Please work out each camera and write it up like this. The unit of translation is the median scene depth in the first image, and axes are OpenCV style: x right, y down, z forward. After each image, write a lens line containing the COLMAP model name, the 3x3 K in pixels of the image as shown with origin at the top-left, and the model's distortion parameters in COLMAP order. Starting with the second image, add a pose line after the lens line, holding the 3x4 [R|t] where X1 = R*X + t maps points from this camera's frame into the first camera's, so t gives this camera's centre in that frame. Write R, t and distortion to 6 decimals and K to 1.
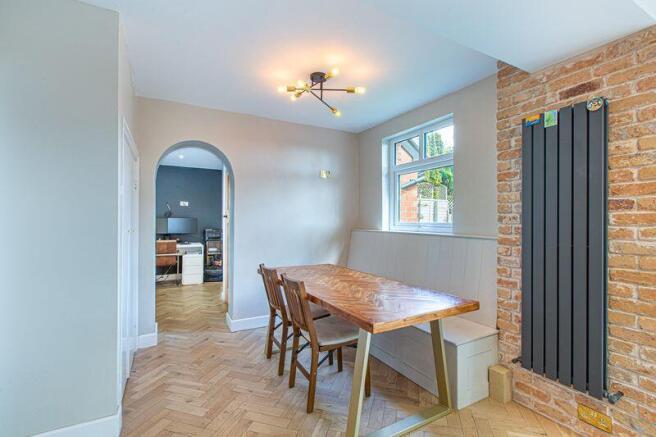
lens RADIAL K [[296.2, 0, 327.3], [0, 296.2, 220.7], [0, 0, 1]] dist [-0.000516, -0.000023]
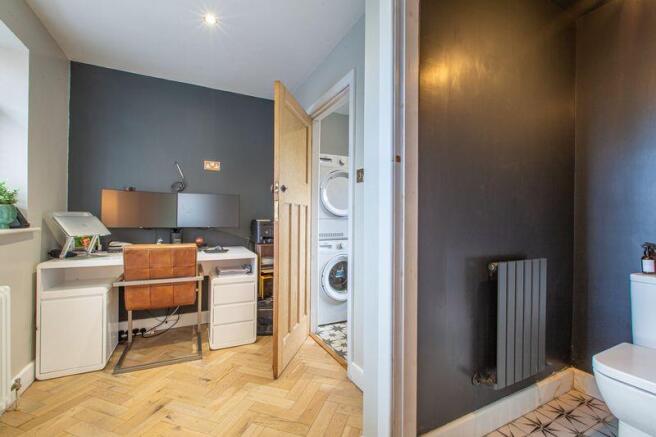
lens RADIAL K [[296.2, 0, 328.0], [0, 296.2, 218.0], [0, 0, 1]] dist [-0.000516, -0.000023]
pose [[0.998653, -0.008679, -0.051160, -0.289286], [0.008754, 0.999961, 0.001225, 0.029316], [0.051147, -0.001672, 0.998690, 0.565391]]
